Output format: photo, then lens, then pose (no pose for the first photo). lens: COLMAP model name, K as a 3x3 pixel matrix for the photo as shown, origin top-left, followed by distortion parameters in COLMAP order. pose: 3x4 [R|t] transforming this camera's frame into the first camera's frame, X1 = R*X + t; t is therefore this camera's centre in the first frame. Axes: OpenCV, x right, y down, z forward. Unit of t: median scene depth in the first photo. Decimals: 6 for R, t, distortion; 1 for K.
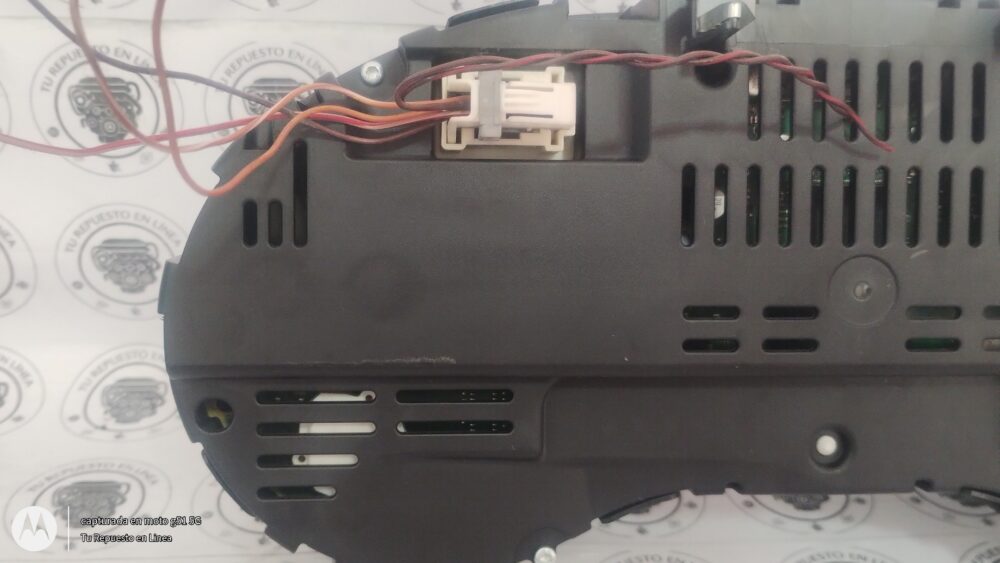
lens RADIAL K [[788.4, 0, 499.6], [0, 788.4, 260.0], [0, 0, 1]] dist [0.003485, -0.001293]
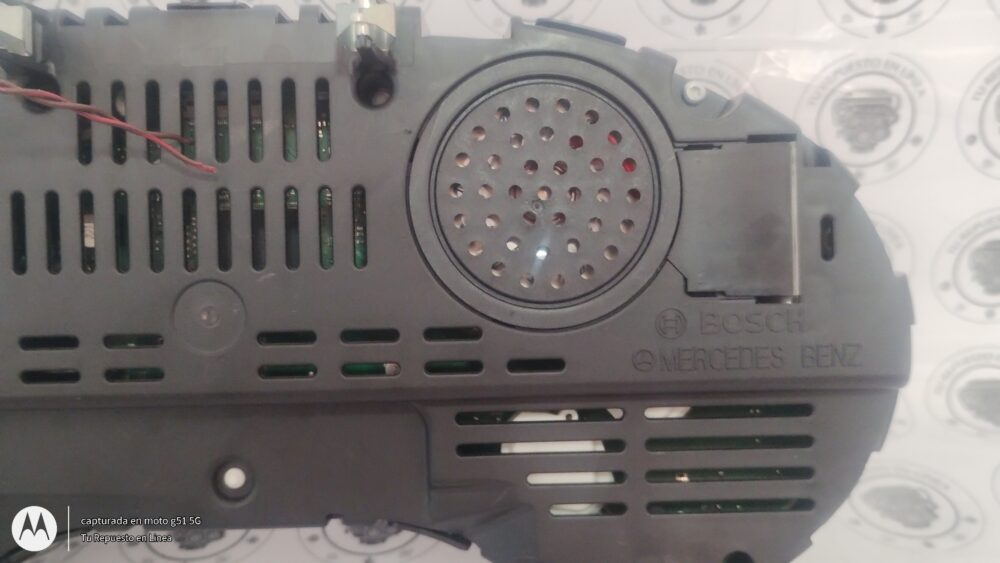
lens RADIAL K [[776.9, 0, 499.7], [0, 776.9, 254.7], [0, 0, 1]] dist [-0.004285, -0.044179]
pose [[0.999425, -0.025319, -0.022574, 0.840624], [0.024534, 0.999107, -0.034398, 0.004657], [0.023425, 0.033824, 0.999153, 0.059318]]
